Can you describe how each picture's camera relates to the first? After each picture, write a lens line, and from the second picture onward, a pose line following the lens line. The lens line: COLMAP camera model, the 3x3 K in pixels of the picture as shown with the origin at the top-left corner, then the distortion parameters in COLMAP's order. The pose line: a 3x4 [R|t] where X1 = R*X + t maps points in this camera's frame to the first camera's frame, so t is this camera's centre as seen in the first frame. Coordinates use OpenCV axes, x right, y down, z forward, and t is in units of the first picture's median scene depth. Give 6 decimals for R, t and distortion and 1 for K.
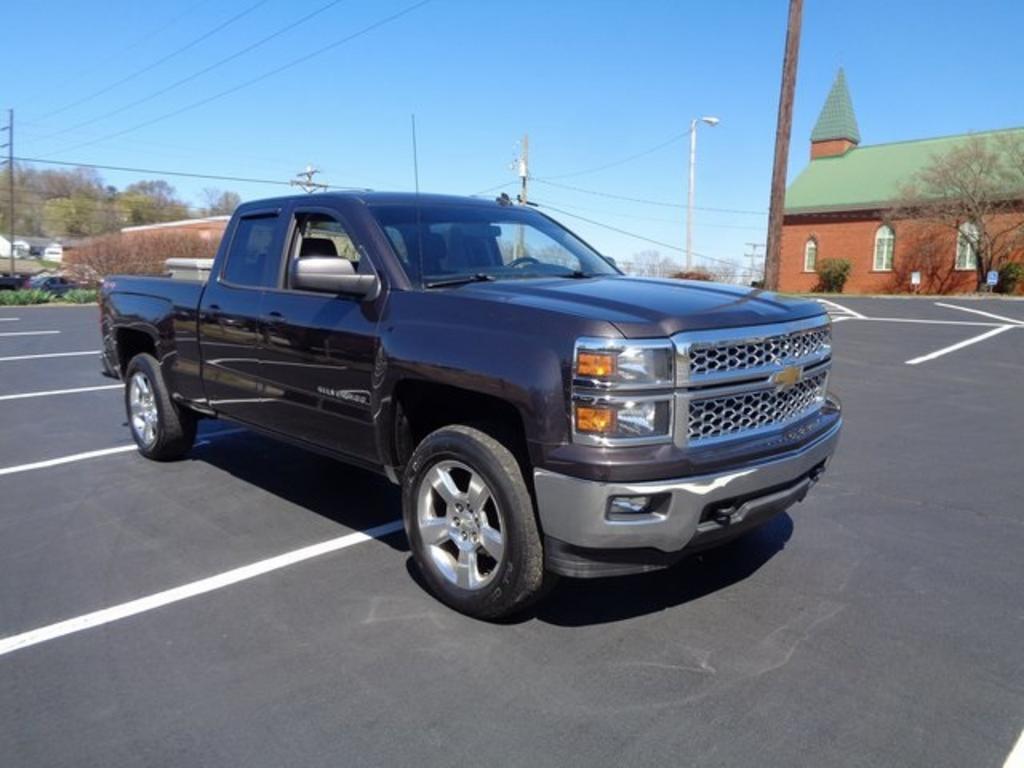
lens RADIAL K [[754.3, 0, 512.8], [0, 754.3, 386.3], [0, 0, 1]] dist [0.011100, -0.007382]
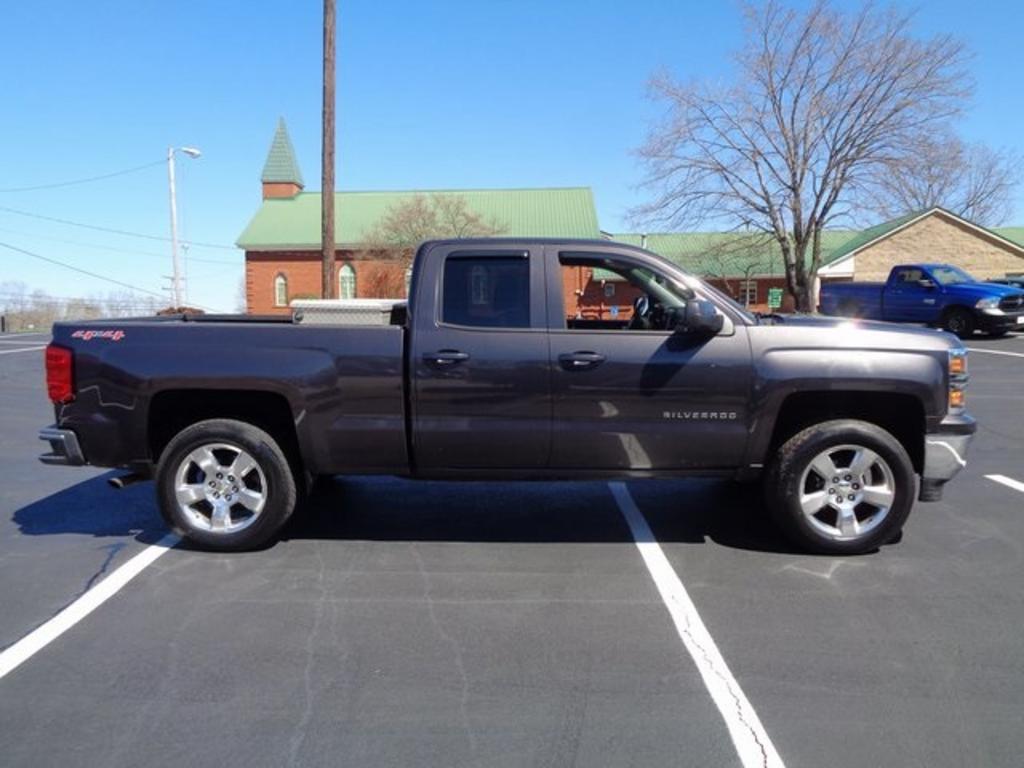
lens RADIAL K [[754.3, 0, 516.6], [0, 754.3, 388.2], [0, 0, 1]] dist [0.011100, -0.007382]
pose [[0.710297, -0.084017, 0.698870, -0.139136], [0.112938, 0.993591, 0.004663, -0.007602], [-0.694783, 0.075617, 0.715234, 0.038830]]
